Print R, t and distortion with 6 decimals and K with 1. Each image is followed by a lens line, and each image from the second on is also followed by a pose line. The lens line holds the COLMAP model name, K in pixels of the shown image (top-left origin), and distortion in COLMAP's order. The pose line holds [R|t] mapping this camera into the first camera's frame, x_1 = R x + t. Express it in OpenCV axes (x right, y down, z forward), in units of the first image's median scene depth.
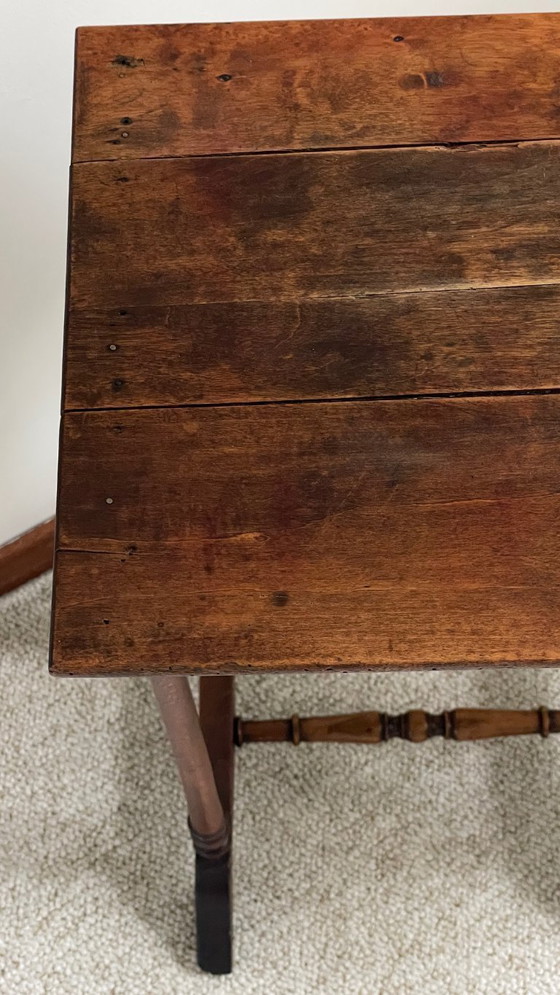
lens RADIAL K [[1504.9, 0, 287.9], [0, 1504.9, 502.5], [0, 0, 1]] dist [0.092040, 0.000000]
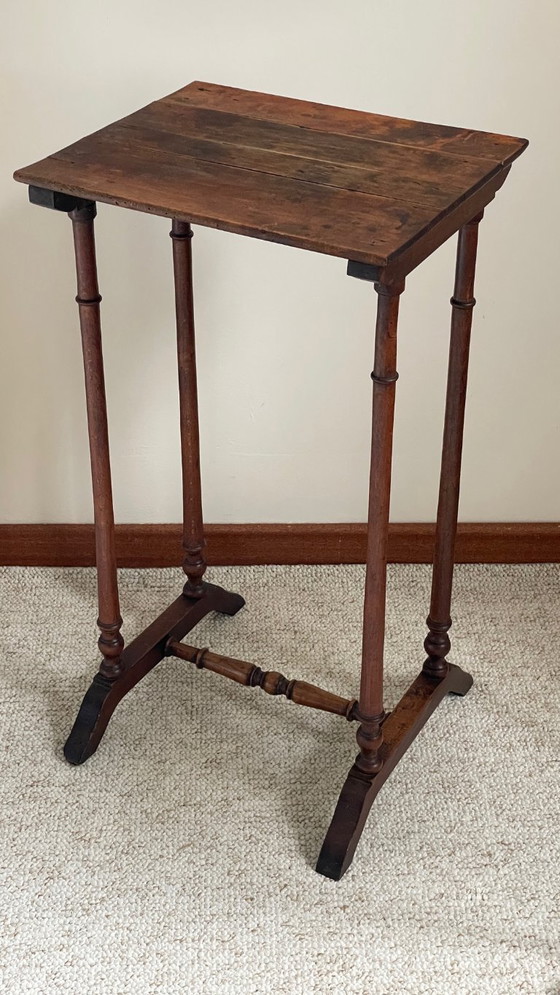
lens RADIAL K [[1504.9, 0, 283.3], [0, 1504.9, 513.0], [0, 0, 1]] dist [0.092040, 0.000000]
pose [[0.864416, 0.292234, -0.409127, 1.117047], [-0.466310, 0.770248, -0.435055, 1.135522], [0.187992, 0.566848, 0.802086, -0.439730]]
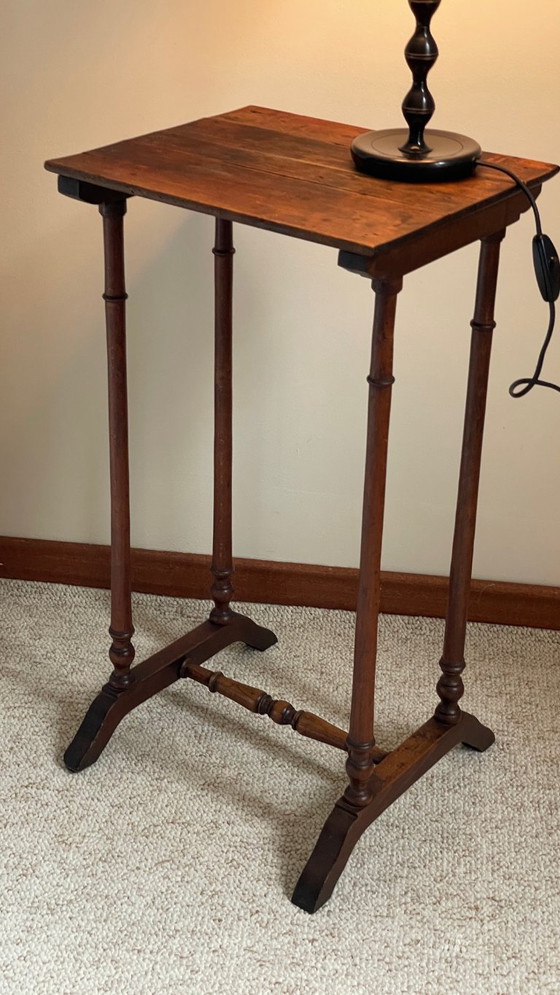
lens RADIAL K [[1504.9, 0, 269.7], [0, 1504.9, 495.1], [0, 0, 1]] dist [0.092040, 0.000000]
pose [[0.775876, 0.321259, -0.542964, 1.368885], [-0.589012, 0.677188, -0.441001, 1.126149], [0.226013, 0.661974, 0.714639, -0.265941]]
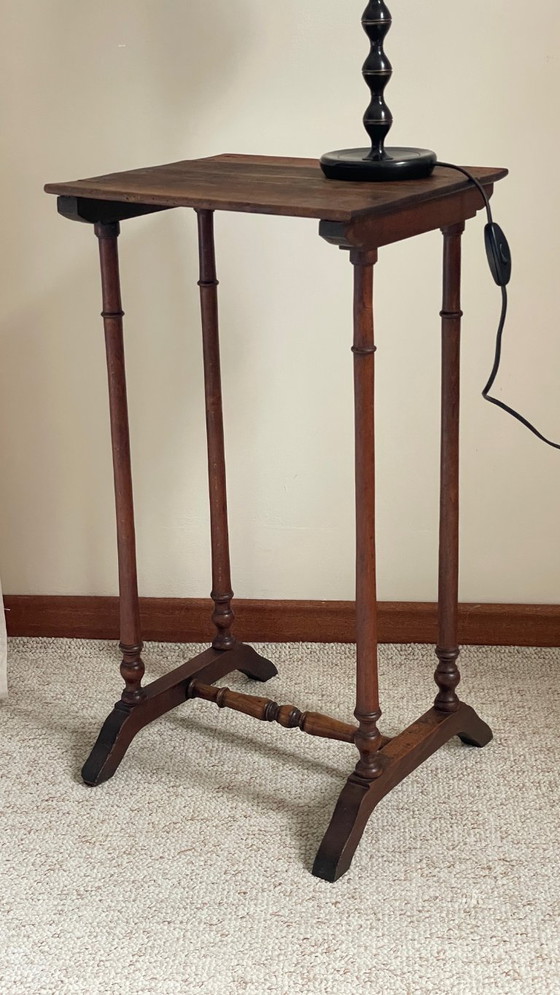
lens RADIAL K [[1504.9, 0, 287.5], [0, 1504.9, 507.3], [0, 0, 1]] dist [0.092040, 0.000000]
pose [[0.811498, 0.194535, -0.551024, 1.509444], [-0.529517, 0.643620, -0.552598, 1.465705], [0.247150, 0.740209, 0.625306, -0.138654]]
